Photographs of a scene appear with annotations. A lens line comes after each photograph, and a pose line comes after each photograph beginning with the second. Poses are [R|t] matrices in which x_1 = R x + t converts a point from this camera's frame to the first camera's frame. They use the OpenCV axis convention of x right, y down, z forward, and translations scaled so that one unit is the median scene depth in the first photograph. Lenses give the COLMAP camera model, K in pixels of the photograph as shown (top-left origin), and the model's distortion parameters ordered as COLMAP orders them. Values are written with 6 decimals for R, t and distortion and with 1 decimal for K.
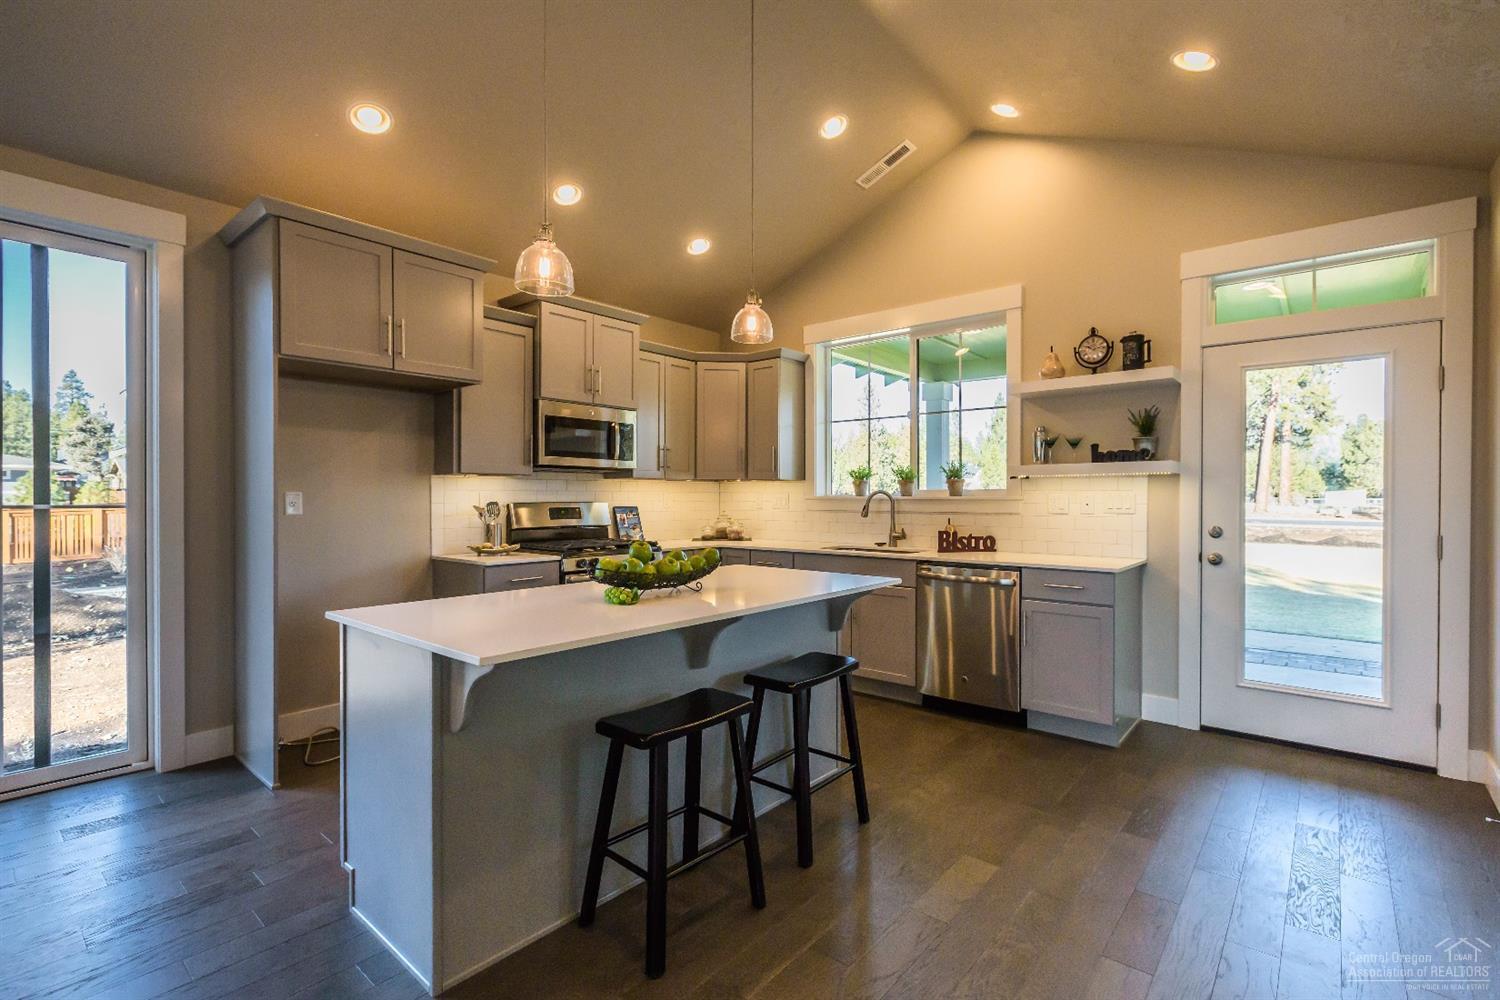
lens RADIAL K [[682.0, 0, 769.6], [0, 682.0, 498.9], [0, 0, 1]] dist [-0.000415, 0.000006]
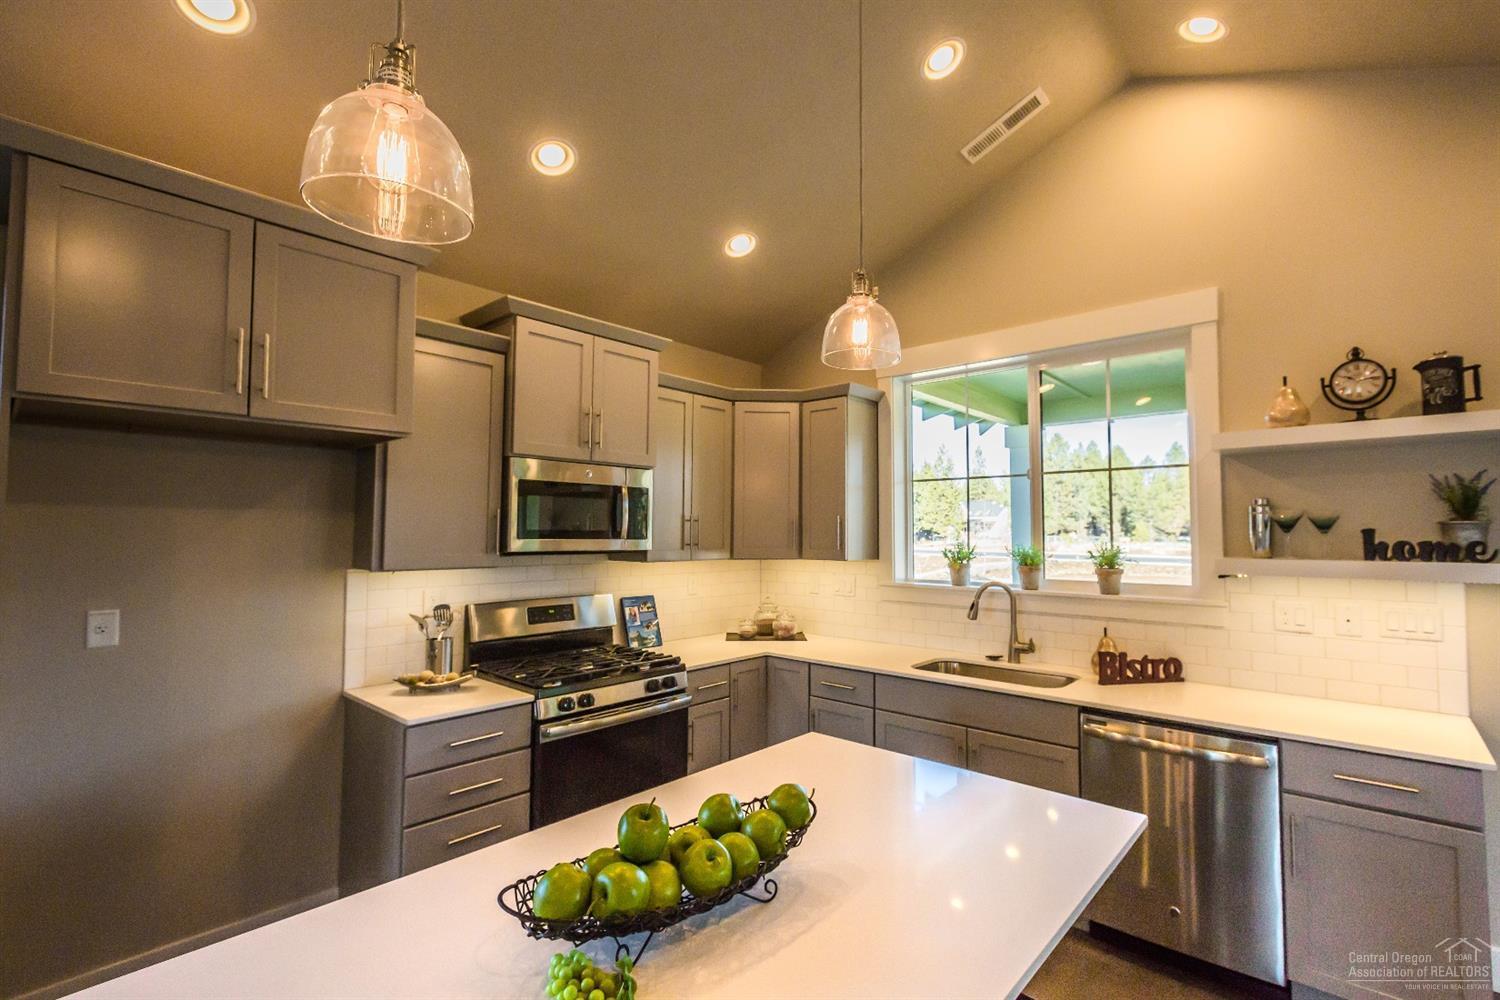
lens RADIAL K [[678.1, 0, 769.9], [0, 678.1, 501.8], [0, 0, 1]] dist [0.000612, -0.000074]
pose [[0.999523, 0.001871, -0.030820, -0.054012], [-0.003428, 0.998717, -0.050531, -0.064780], [0.030686, 0.050612, 0.998247, 0.316668]]
